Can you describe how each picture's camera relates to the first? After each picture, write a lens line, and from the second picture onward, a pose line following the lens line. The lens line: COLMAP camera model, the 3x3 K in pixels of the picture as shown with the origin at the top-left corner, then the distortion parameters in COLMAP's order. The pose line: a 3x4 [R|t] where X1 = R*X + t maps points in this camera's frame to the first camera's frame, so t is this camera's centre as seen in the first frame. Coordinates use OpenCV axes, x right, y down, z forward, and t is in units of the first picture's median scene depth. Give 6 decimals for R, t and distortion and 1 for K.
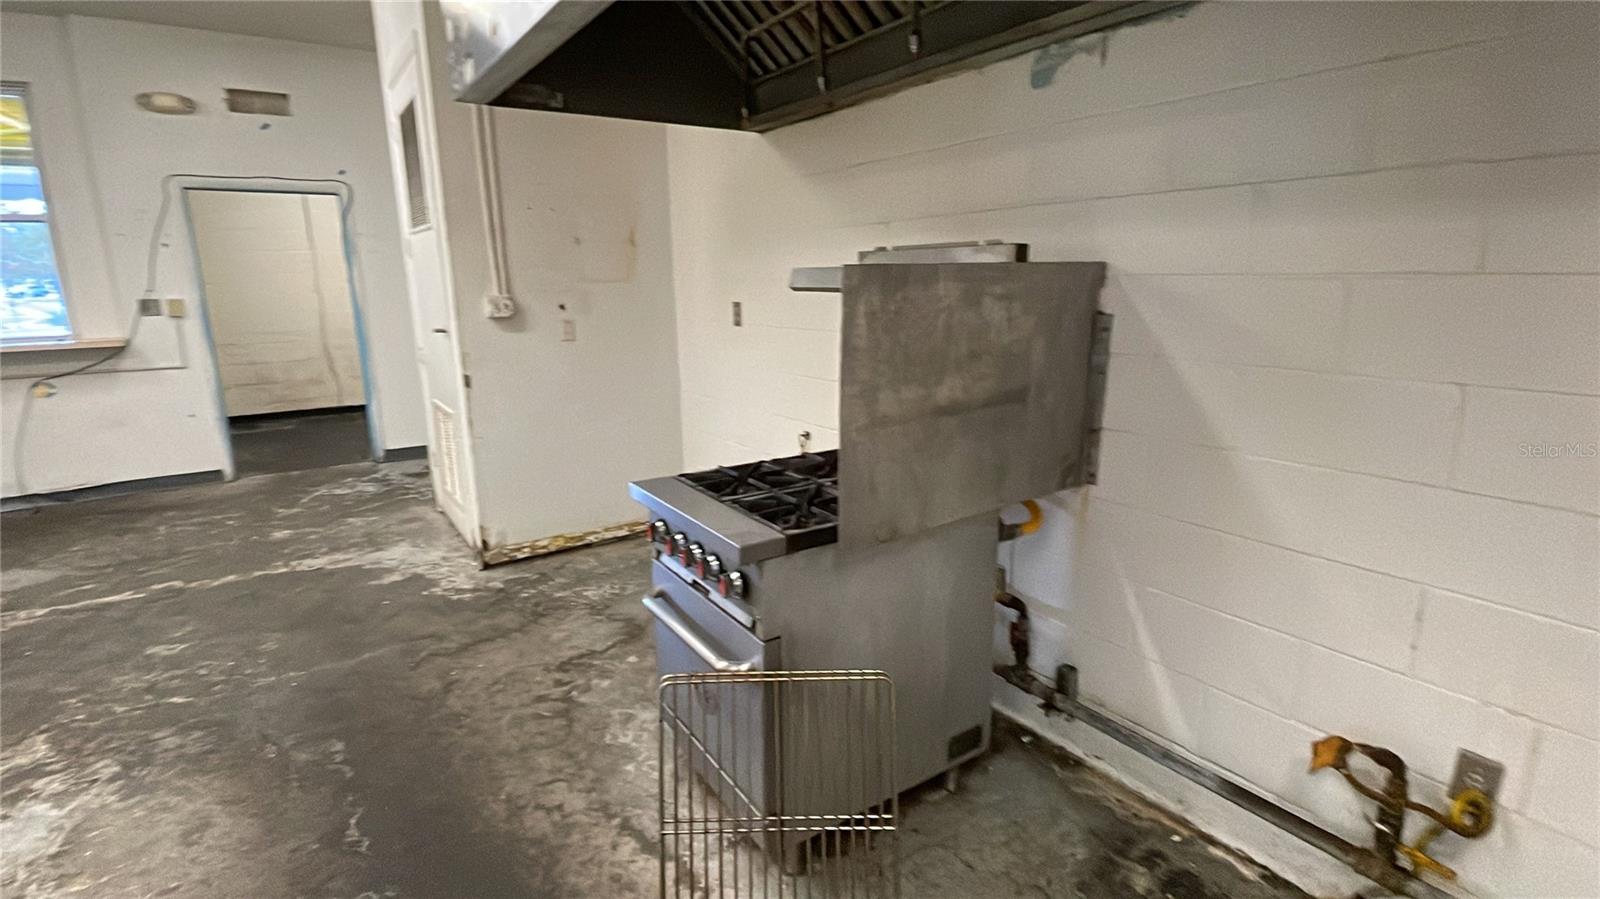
lens RADIAL K [[765.2, 0, 801.8], [0, 765.2, 446.5], [0, 0, 1]] dist [0.011362, -0.016353]
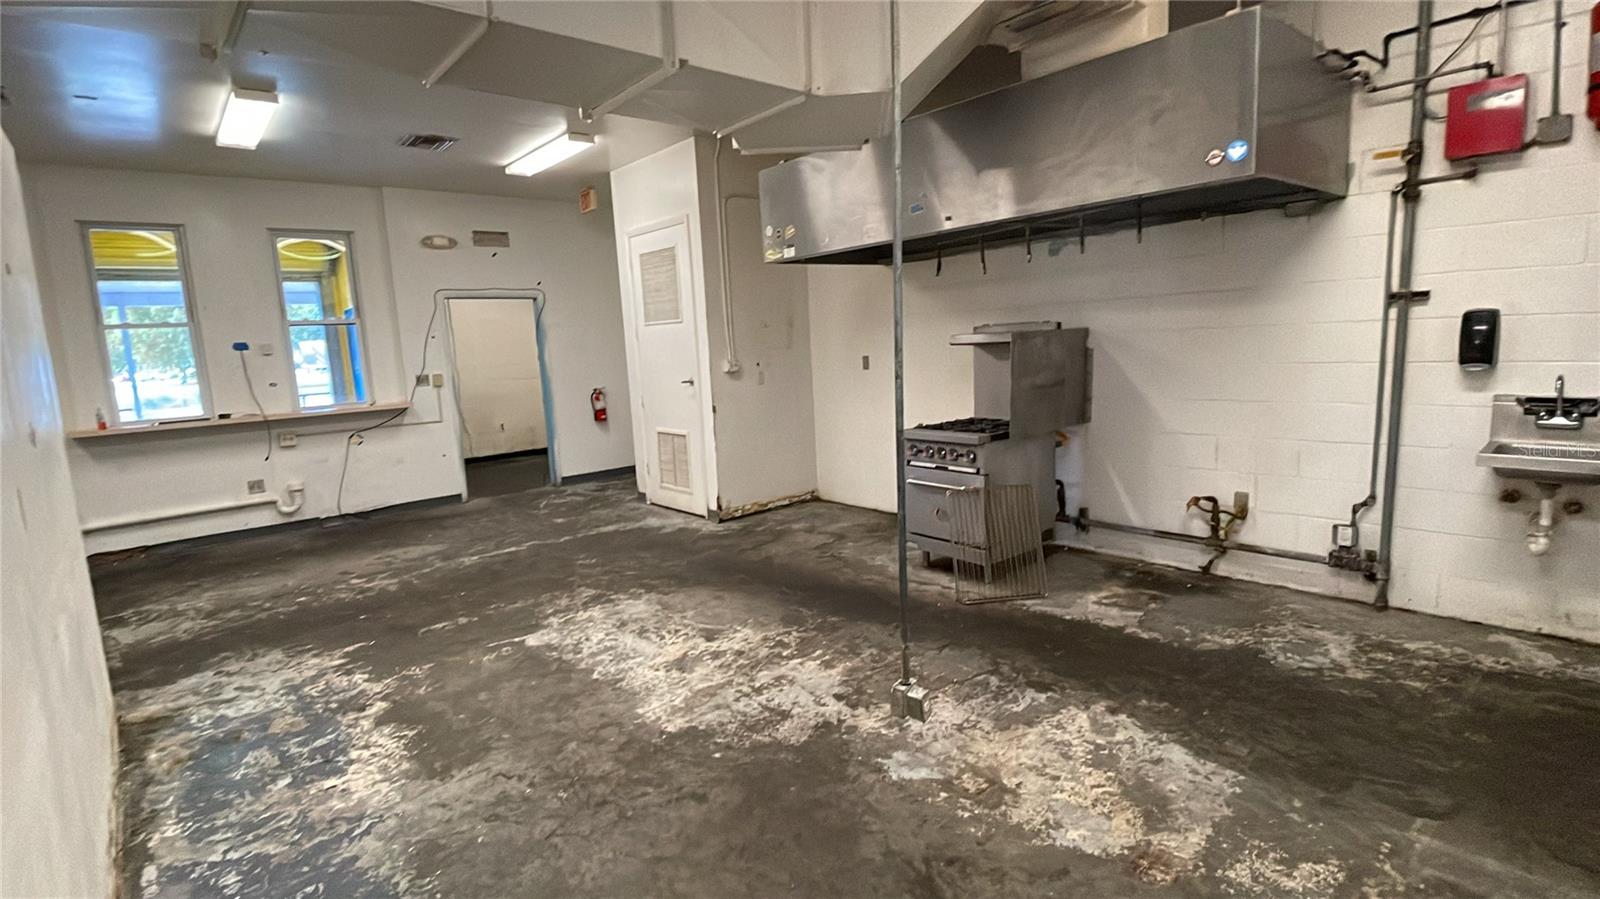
lens RADIAL K [[759.3, 0, 800.0], [0, 759.3, 449.5], [0, 0, 1]] dist [0.046818, -0.037923]
pose [[0.993067, -0.057861, 0.102320, -0.469332], [0.065555, 0.995138, -0.073500, 0.157411], [-0.097570, 0.079698, 0.992032, -0.770329]]
